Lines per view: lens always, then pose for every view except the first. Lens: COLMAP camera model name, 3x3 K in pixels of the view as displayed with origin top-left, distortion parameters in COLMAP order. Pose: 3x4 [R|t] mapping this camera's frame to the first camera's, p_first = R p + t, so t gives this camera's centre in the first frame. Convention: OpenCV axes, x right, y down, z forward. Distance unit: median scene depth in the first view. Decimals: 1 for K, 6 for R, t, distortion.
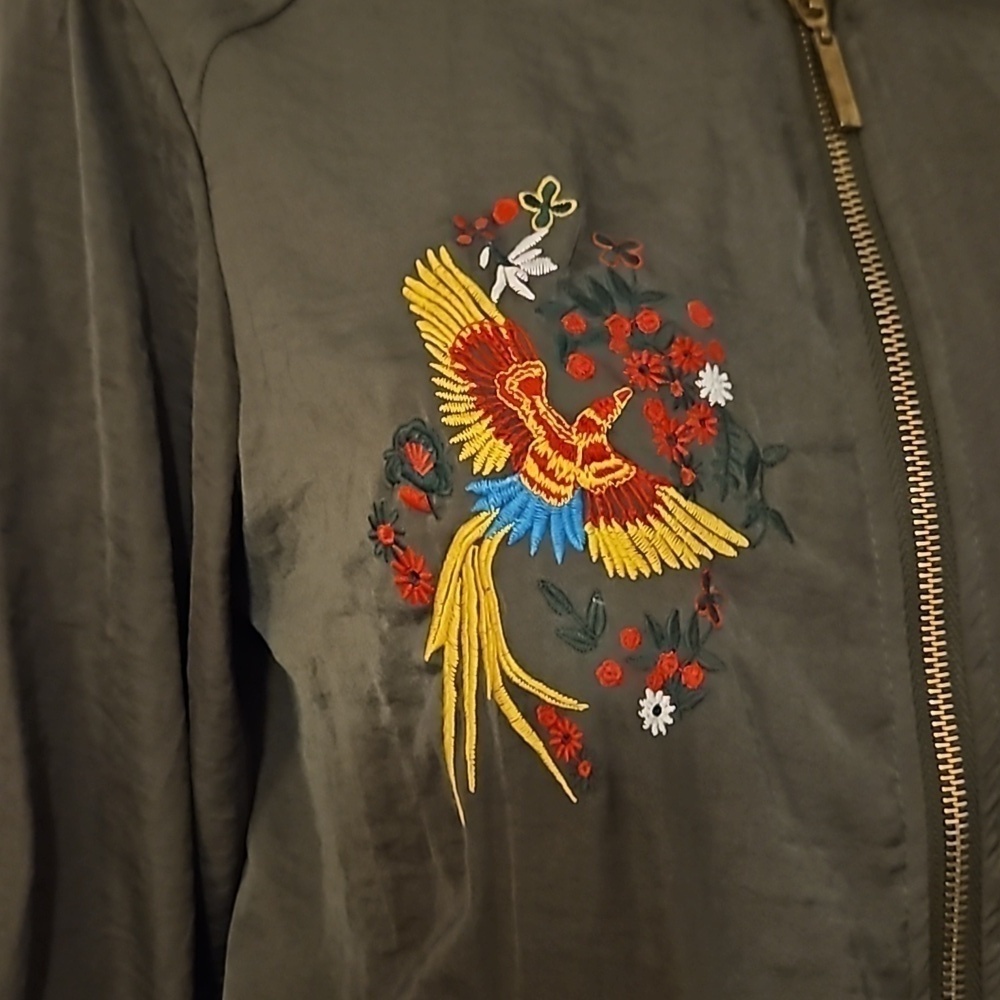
lens RADIAL K [[1479.9, 0, 500.0], [0, 1479.9, 500.0], [0, 0, 1]] dist [0.027943, -0.027490]
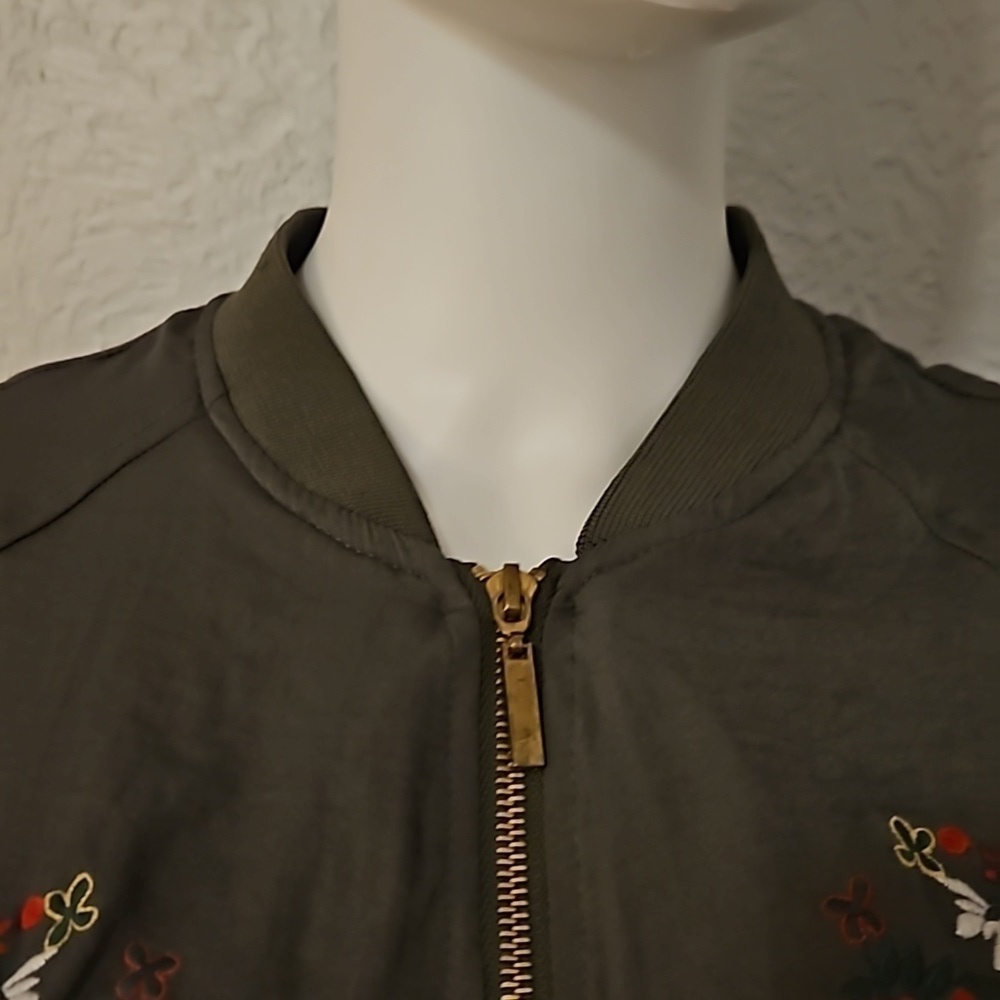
lens RADIAL K [[1479.9, 0, 500.0], [0, 1479.9, 500.0], [0, 0, 1]] dist [0.027943, -0.027490]
pose [[0.972138, 0.001909, -0.234400, 0.488371], [-0.033146, 0.991038, -0.129400, -0.343171], [0.232053, 0.133564, 0.963490, 0.209199]]
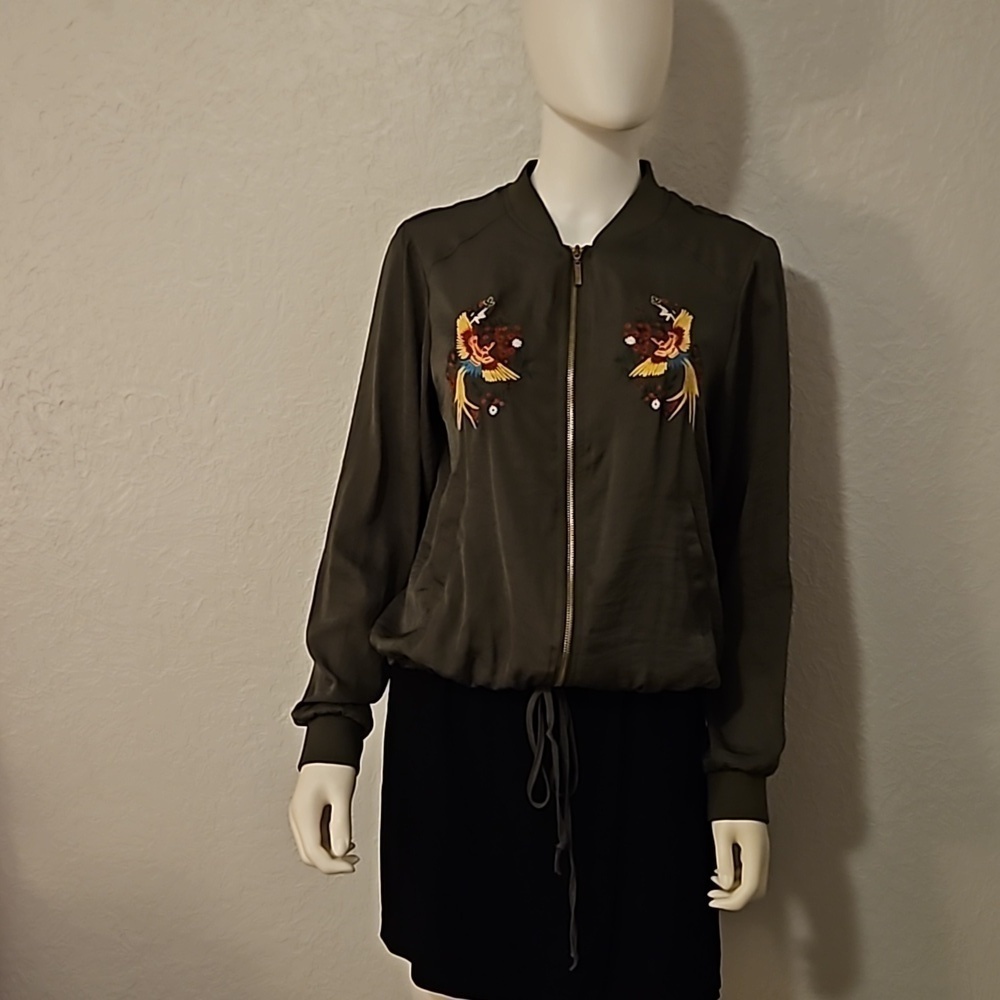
lens RADIAL K [[1479.9, 0, 500.0], [0, 1479.9, 500.0], [0, 0, 1]] dist [0.027943, -0.027490]
pose [[0.942687, 0.058452, -0.328518, 1.627100], [-0.077537, 0.995961, -0.045285, 0.615392], [0.324544, 0.068161, 0.943412, -3.288909]]
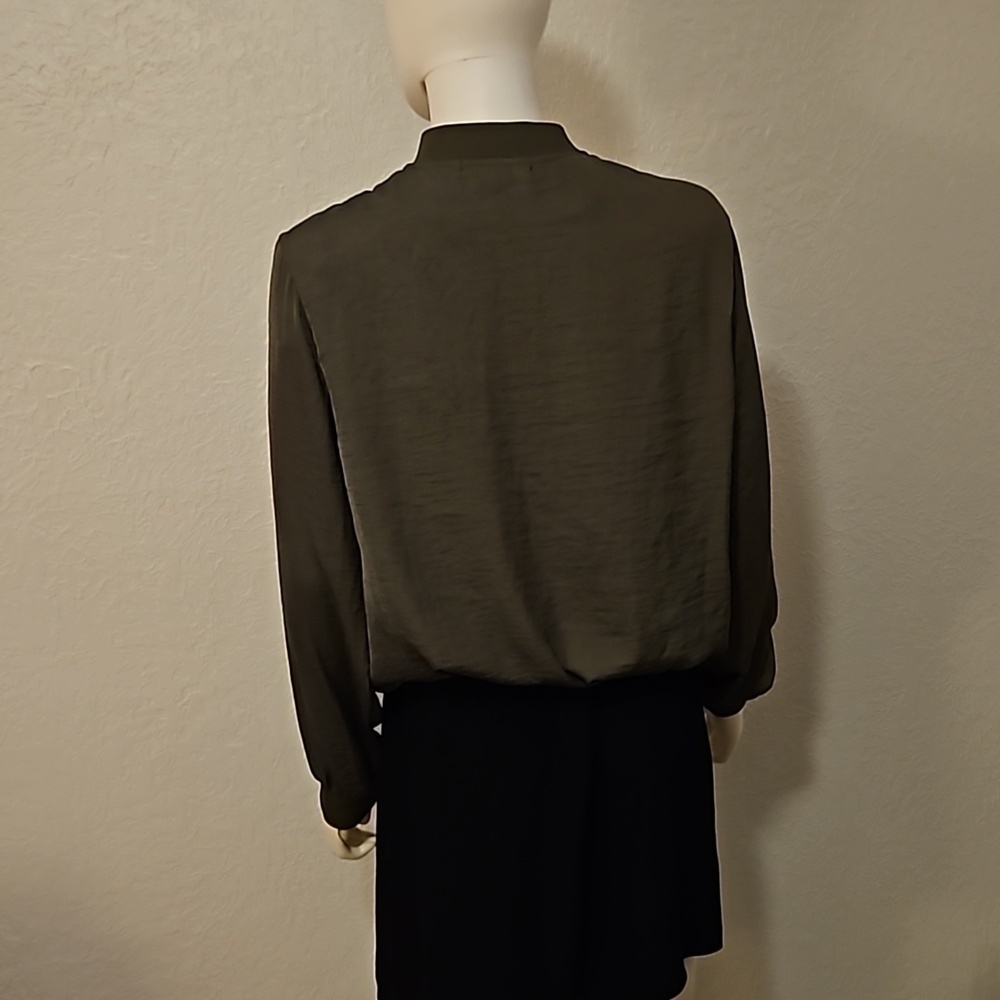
lens RADIAL K [[1479.9, 0, 500.0], [0, 1479.9, 500.0], [0, 0, 1]] dist [0.027943, -0.027490]
pose [[0.992194, 0.070201, -0.103064, 0.689151], [-0.079330, 0.993016, -0.087322, 0.902029], [0.096214, 0.094817, 0.990834, -3.640734]]
